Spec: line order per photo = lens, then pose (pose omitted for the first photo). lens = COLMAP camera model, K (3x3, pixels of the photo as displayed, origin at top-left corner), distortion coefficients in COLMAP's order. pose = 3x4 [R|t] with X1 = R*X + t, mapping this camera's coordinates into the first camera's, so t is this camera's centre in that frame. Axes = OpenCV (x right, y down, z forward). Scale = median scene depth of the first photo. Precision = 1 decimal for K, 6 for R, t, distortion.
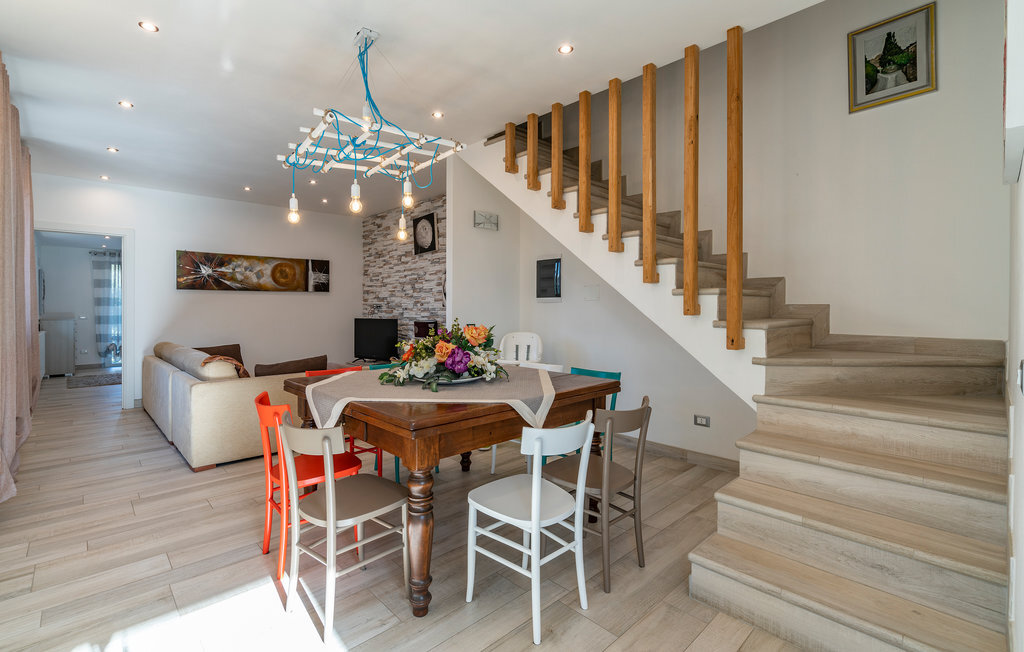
lens RADIAL K [[469.3, 0, 504.2], [0, 469.3, 305.0], [0, 0, 1]] dist [-0.034969, 0.028654]
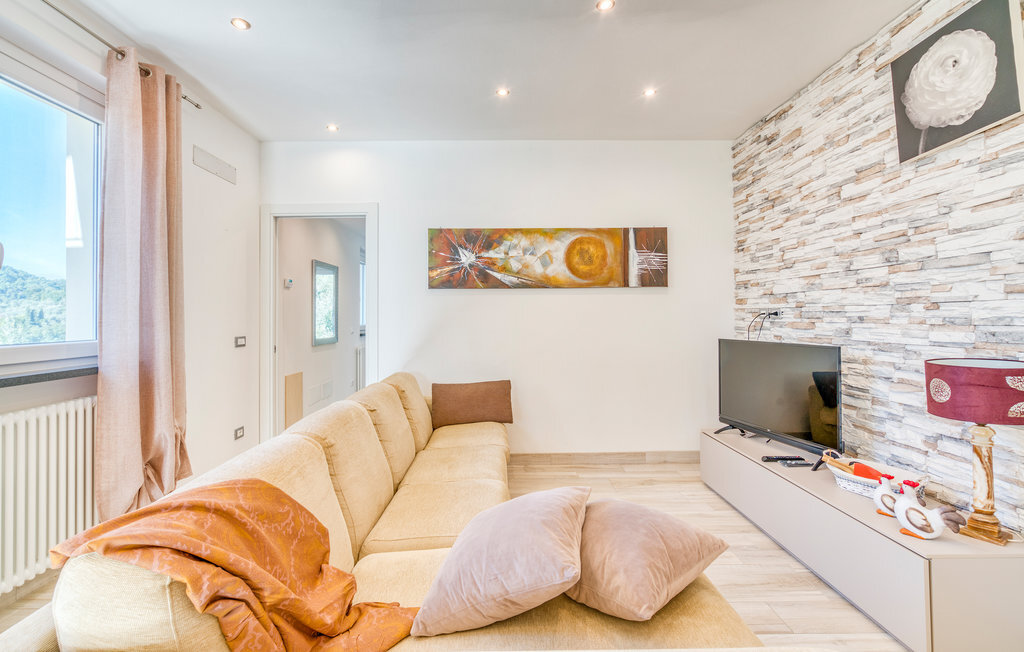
lens RADIAL K [[469.3, 0, 504.2], [0, 469.3, 305.0], [0, 0, 1]] dist [-0.034969, 0.028654]
pose [[0.740725, -0.018273, -0.671560, -0.173942], [0.006091, 0.999772, -0.020486, 0.002611], [0.671781, 0.011084, 0.740667, 0.536811]]
